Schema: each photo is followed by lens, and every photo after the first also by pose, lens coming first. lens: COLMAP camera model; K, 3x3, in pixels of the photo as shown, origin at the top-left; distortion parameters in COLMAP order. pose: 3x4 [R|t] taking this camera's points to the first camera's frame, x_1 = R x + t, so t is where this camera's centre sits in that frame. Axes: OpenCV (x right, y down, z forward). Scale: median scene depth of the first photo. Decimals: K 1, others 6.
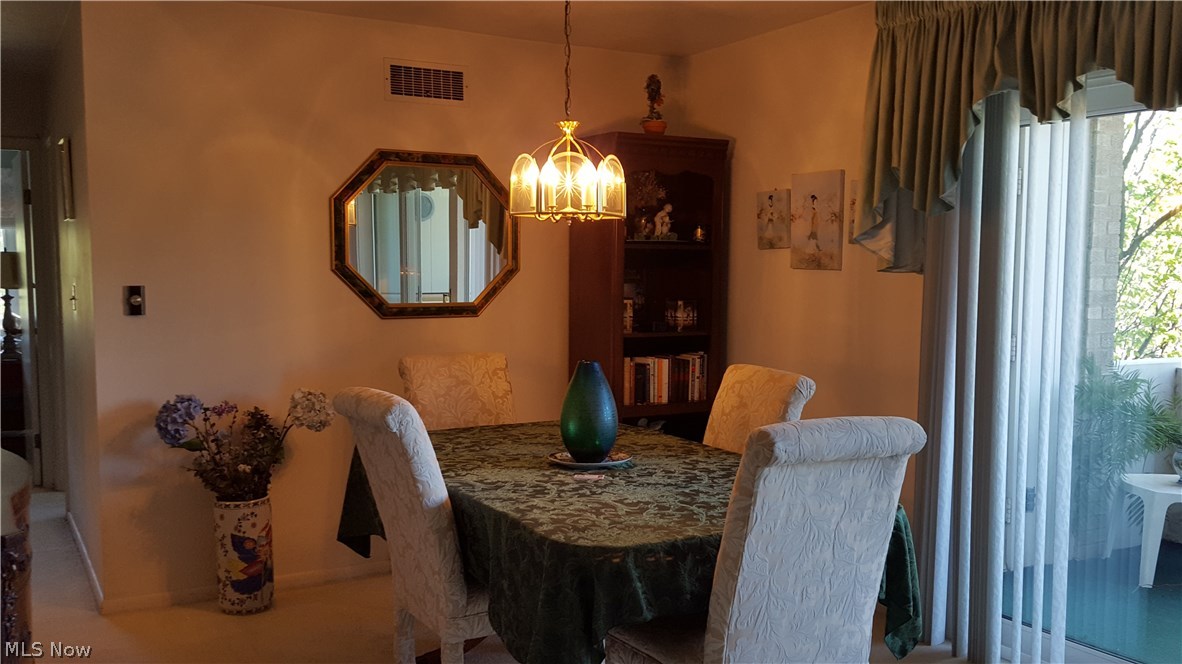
lens RADIAL K [[1113.5, 0, 599.3], [0, 1113.5, 361.1], [0, 0, 1]] dist [0.094878, 0.000000]
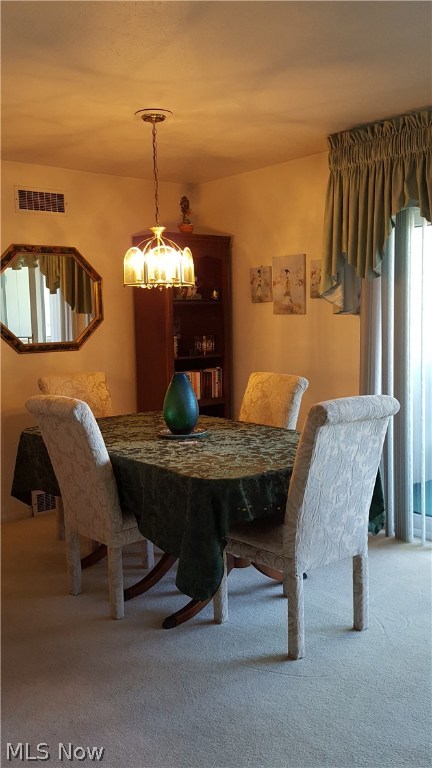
lens RADIAL K [[723.5, 0, 216.1], [0, 723.5, 382.6], [0, 0, 1]] dist [0.094878, 0.000000]
pose [[0.985658, -0.044854, 0.162683, -0.122296], [0.043752, 0.998989, 0.010353, 0.004898], [-0.162983, -0.003087, 0.986624, -0.058252]]
